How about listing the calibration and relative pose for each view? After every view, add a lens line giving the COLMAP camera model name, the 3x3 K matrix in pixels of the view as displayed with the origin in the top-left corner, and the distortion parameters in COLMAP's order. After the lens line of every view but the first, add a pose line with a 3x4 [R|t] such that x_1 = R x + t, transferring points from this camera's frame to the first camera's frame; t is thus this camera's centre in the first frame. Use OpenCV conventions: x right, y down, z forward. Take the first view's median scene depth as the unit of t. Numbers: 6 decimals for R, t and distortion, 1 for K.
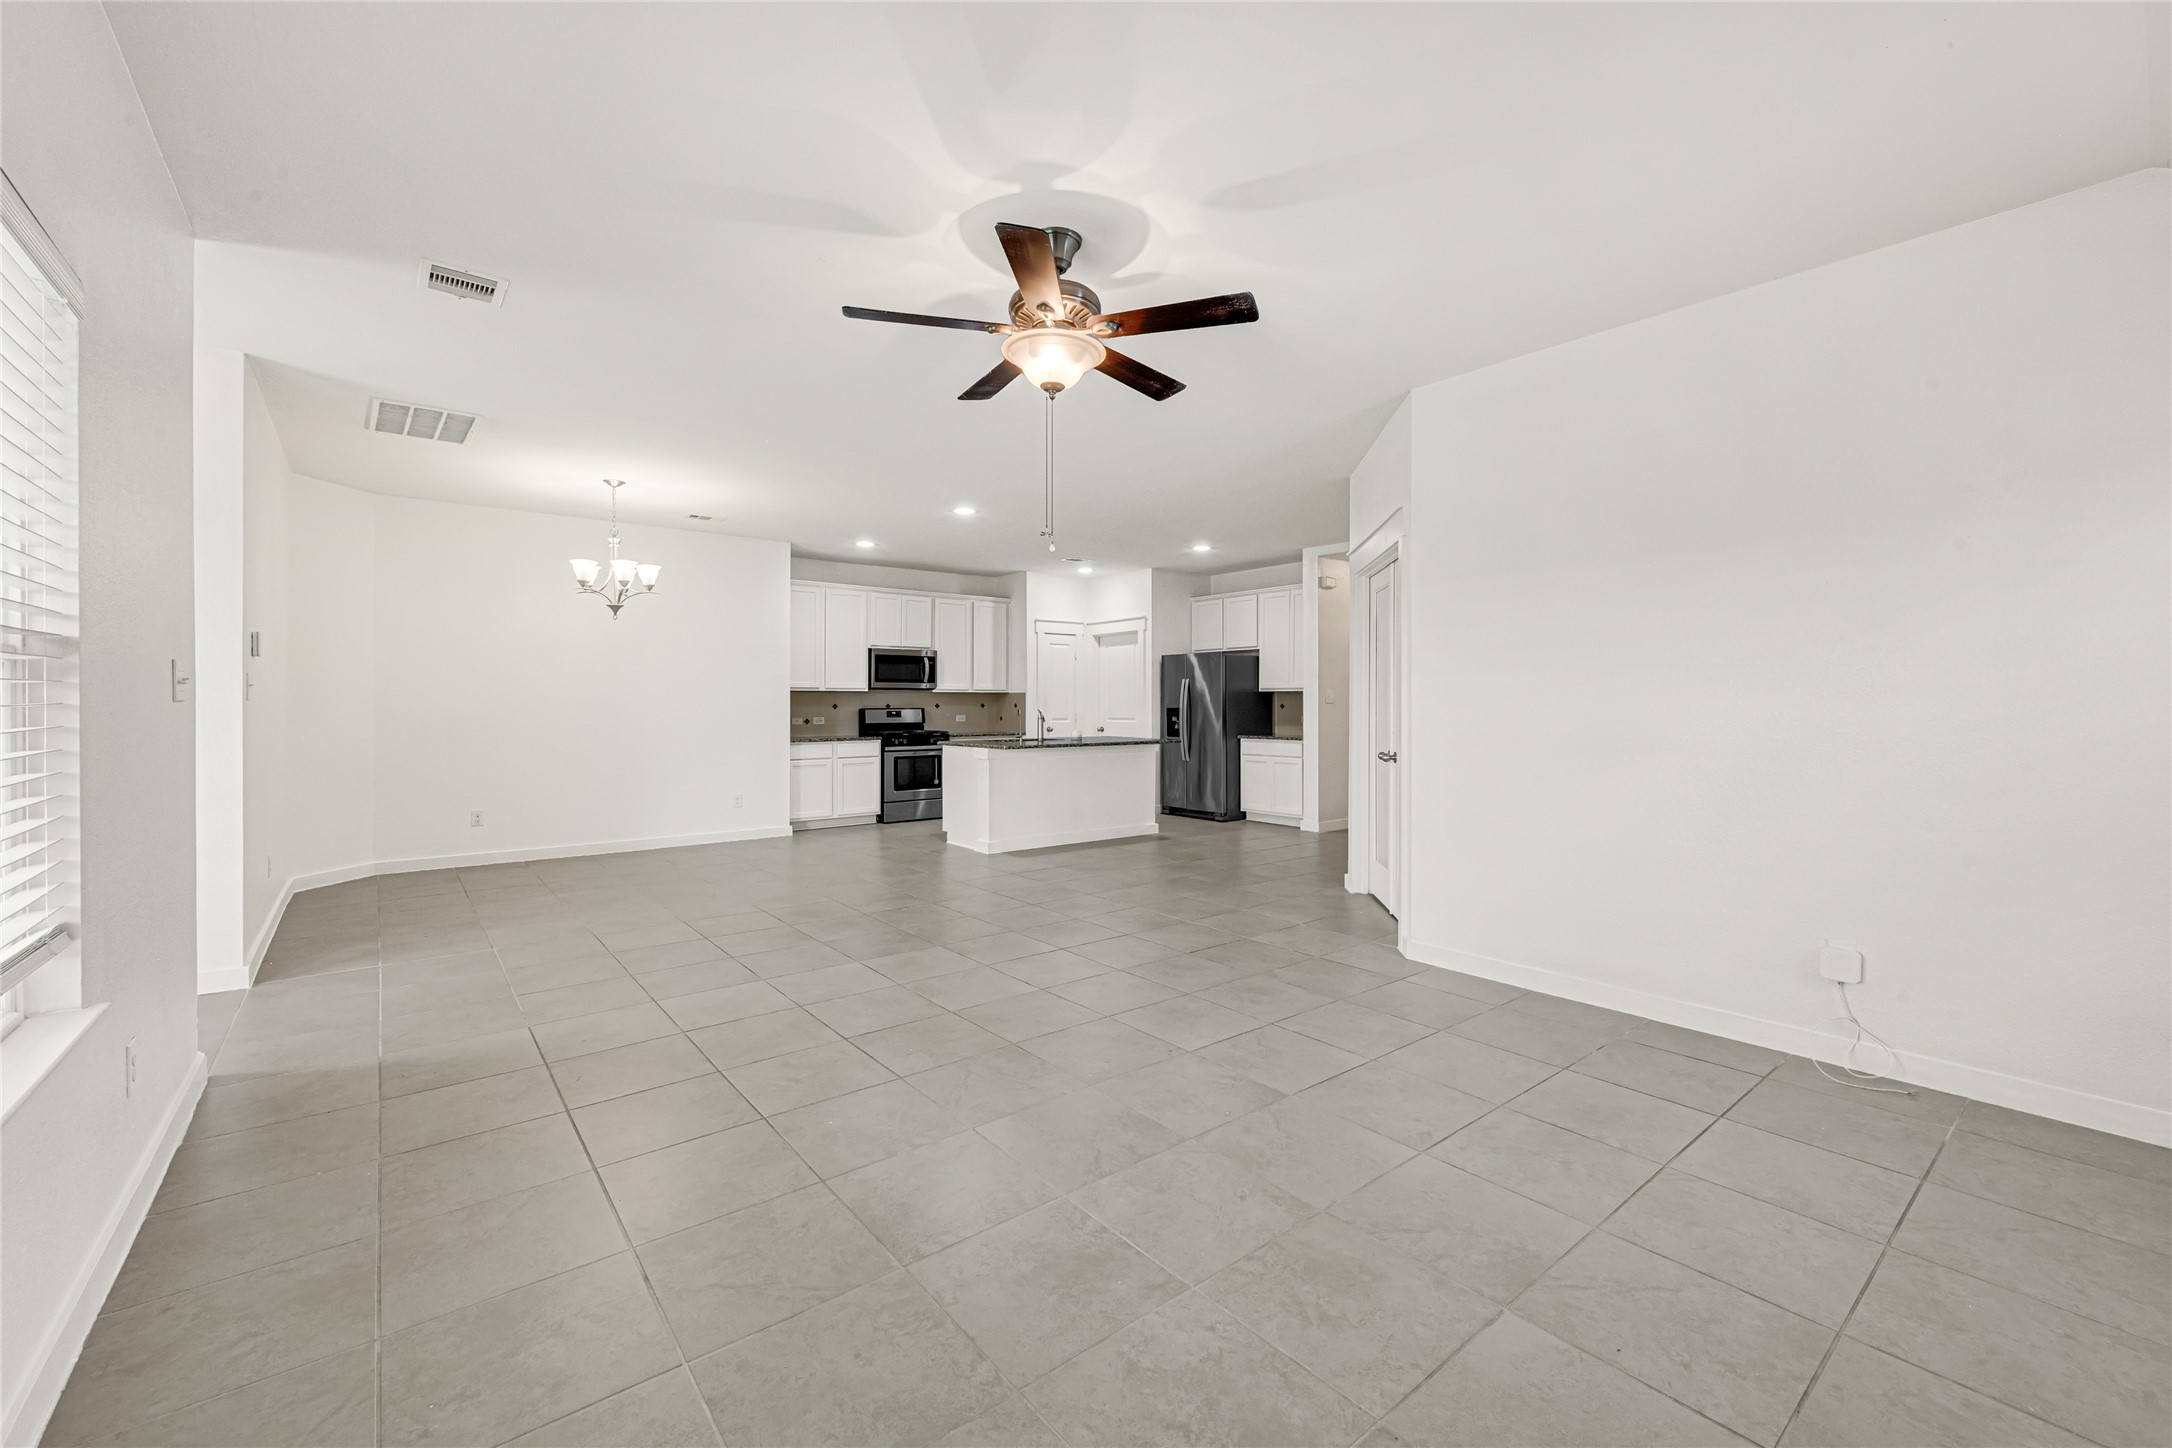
lens RADIAL K [[880.3, 0, 1094.5], [0, 880.3, 707.0], [0, 0, 1]] dist [-0.001351, 0.001045]
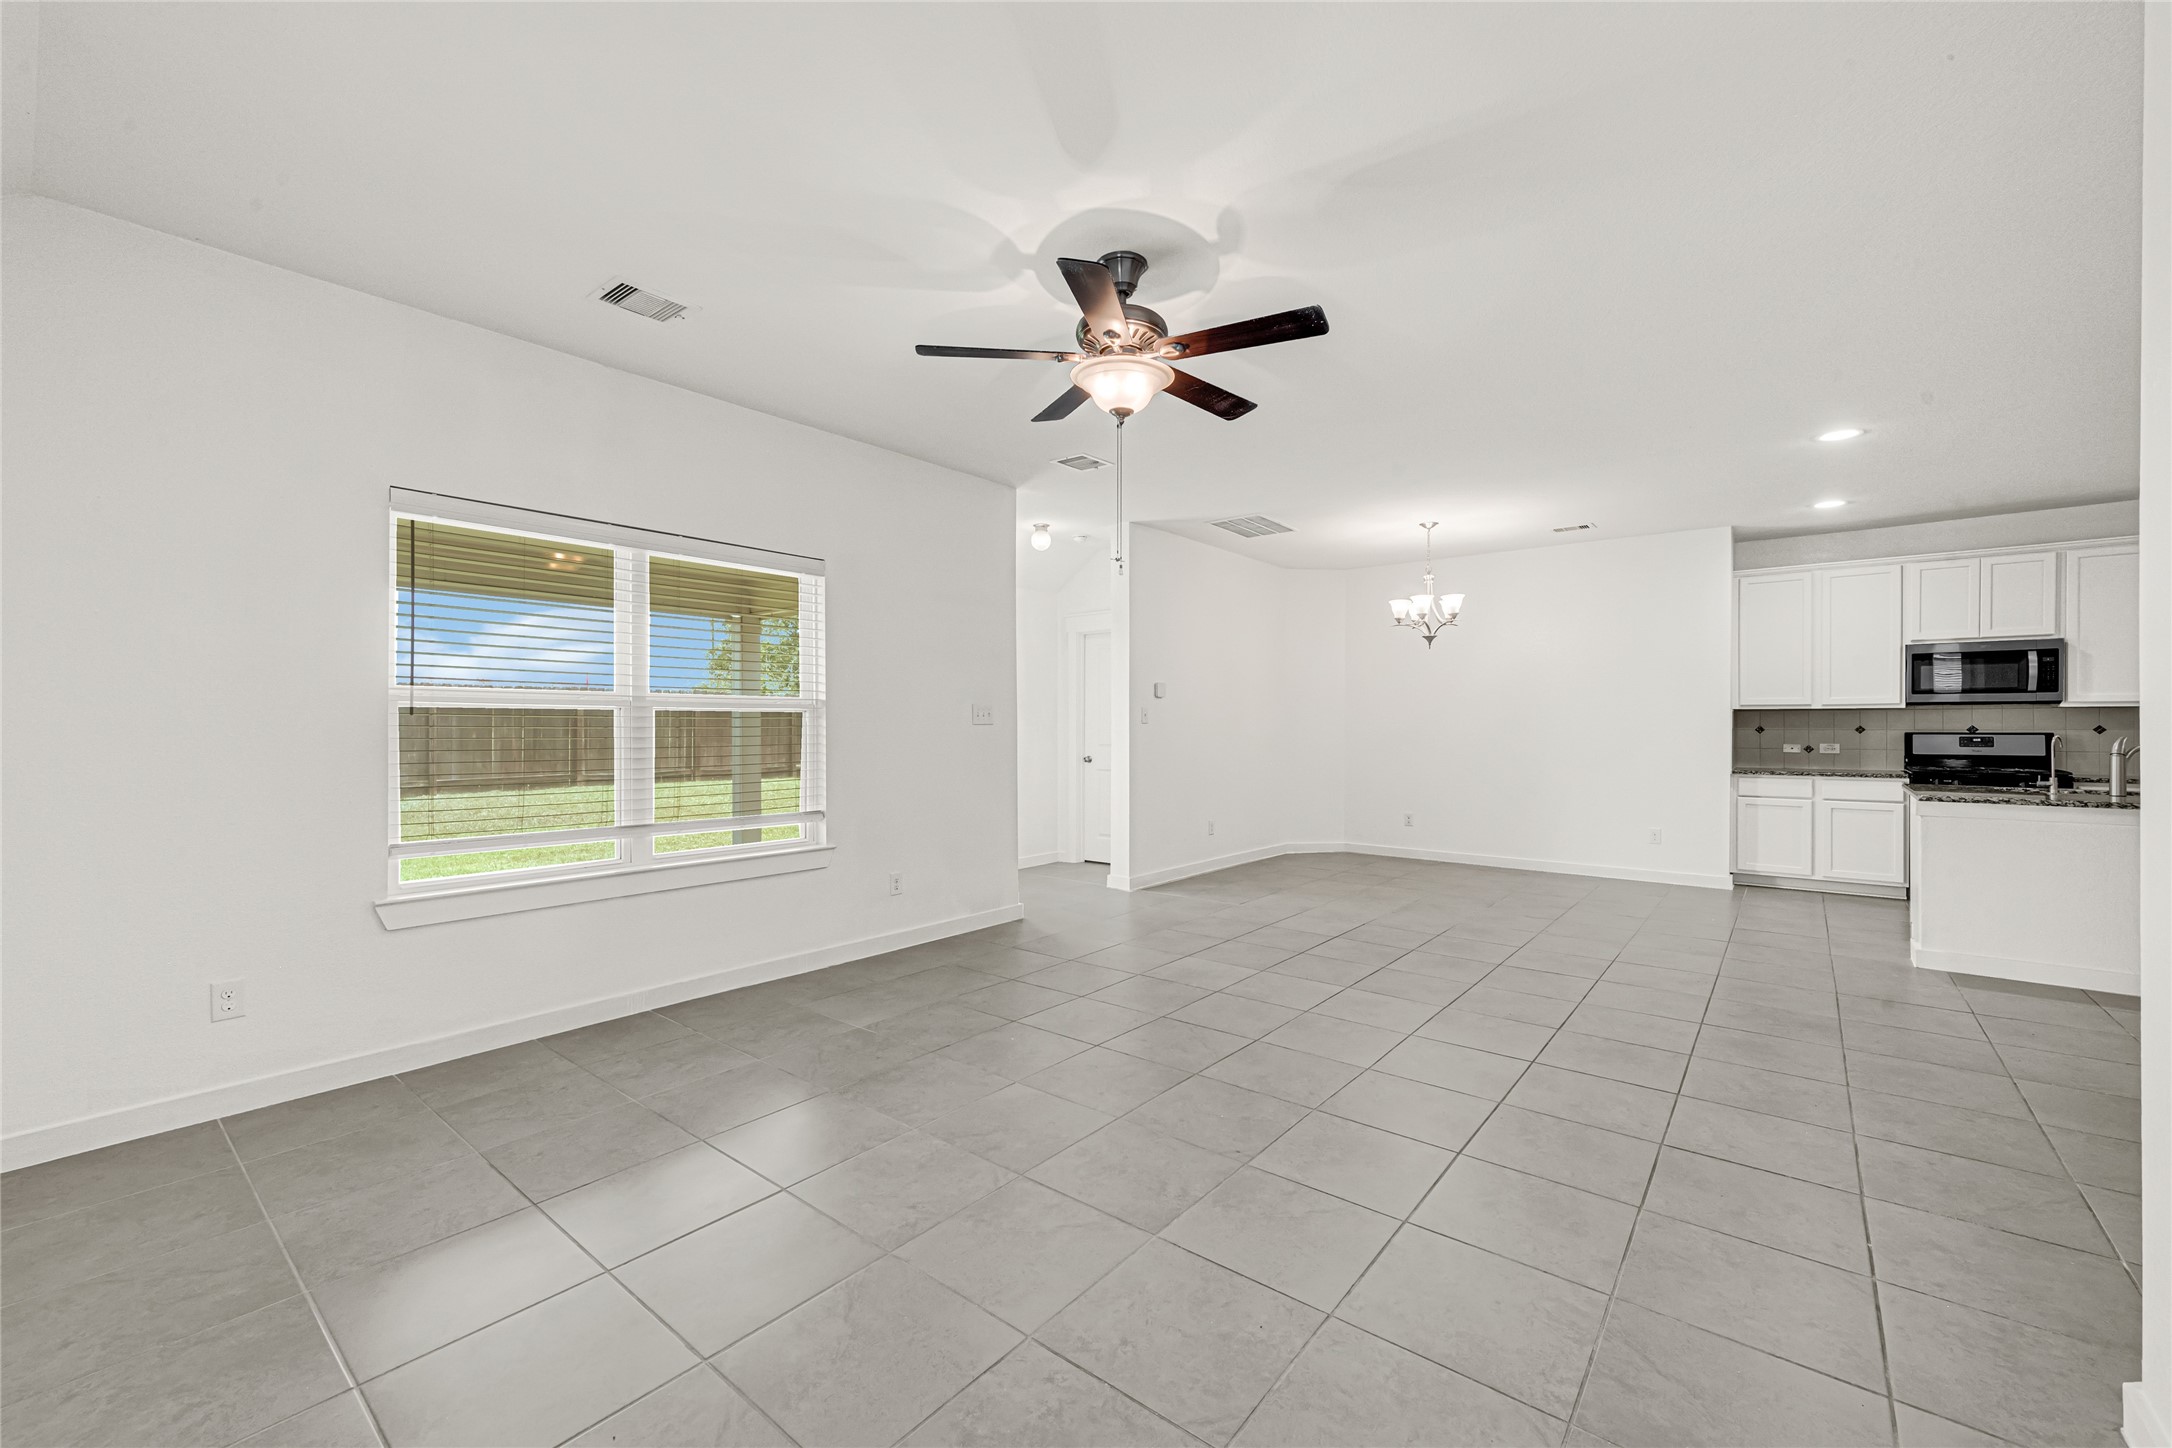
lens RADIAL K [[880.3, 0, 1089.0], [0, 880.3, 723.8], [0, 0, 1]] dist [-0.001351, 0.001045]
pose [[0.203797, 0.000317, -0.979013, 0.294385], [-0.004456, 0.999990, -0.000604, -0.002031], [0.979003, 0.004486, 0.203796, 0.238892]]
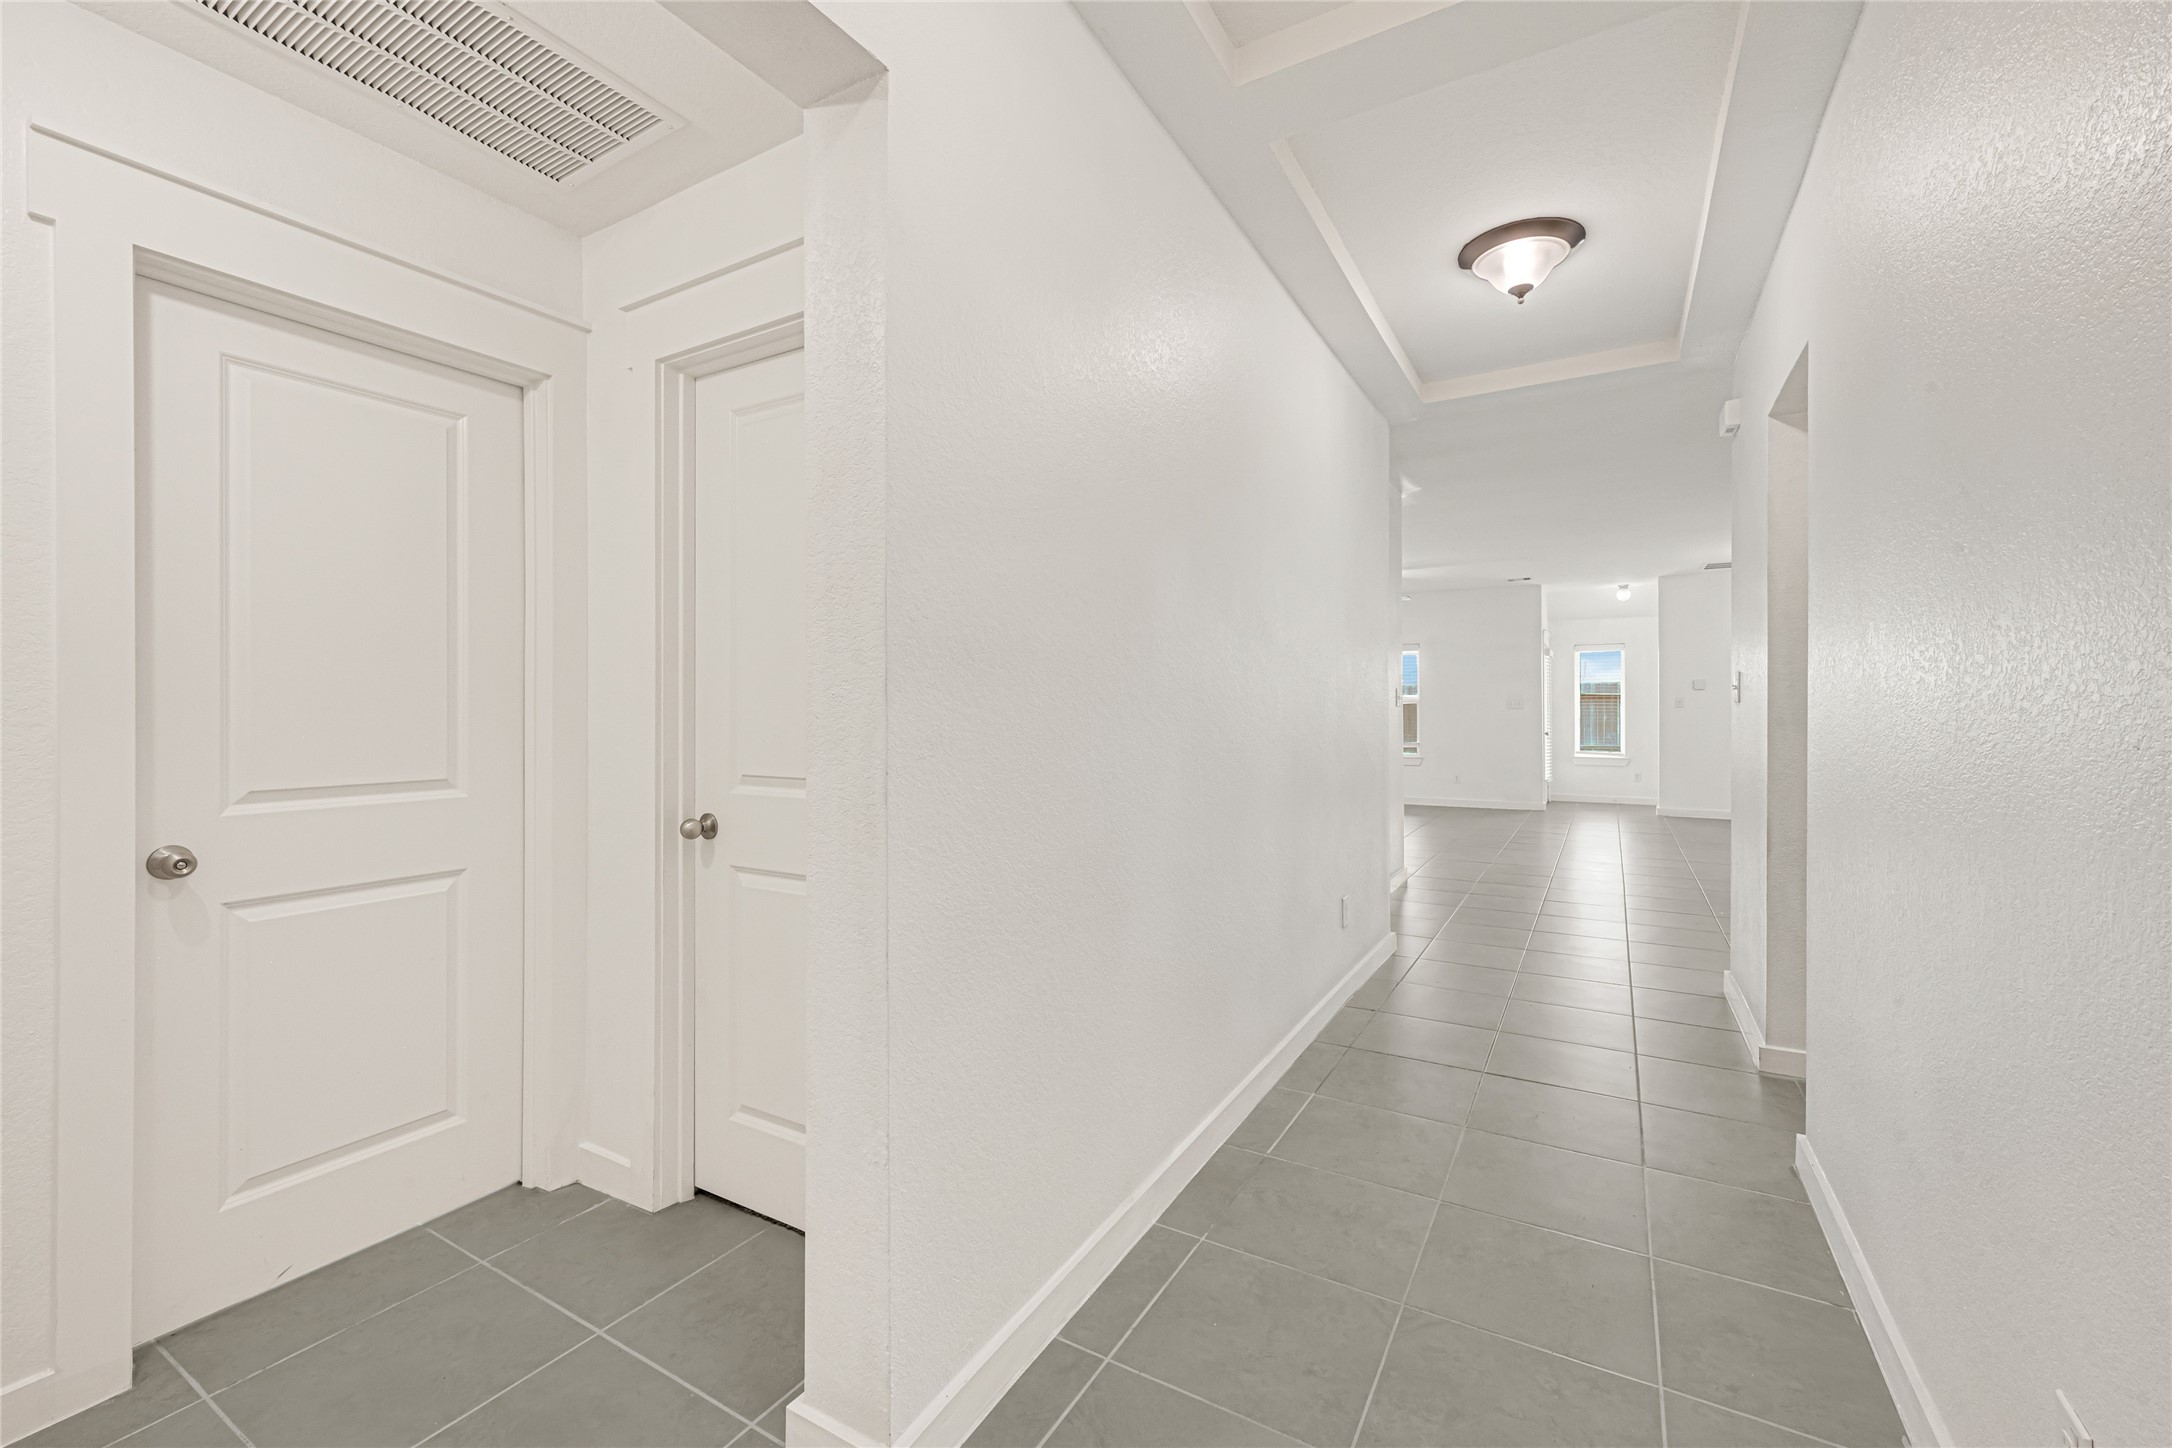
lens RADIAL K [[880.3, 0, 1082.0], [0, 880.3, 712.0], [0, 0, 1]] dist [-0.001351, 0.001045]
pose [[-0.942054, -0.000659, -0.335459, 0.654536], [-0.001981, 0.999992, 0.003599, -0.000074], [0.335454, 0.004055, -0.942048, 1.221196]]
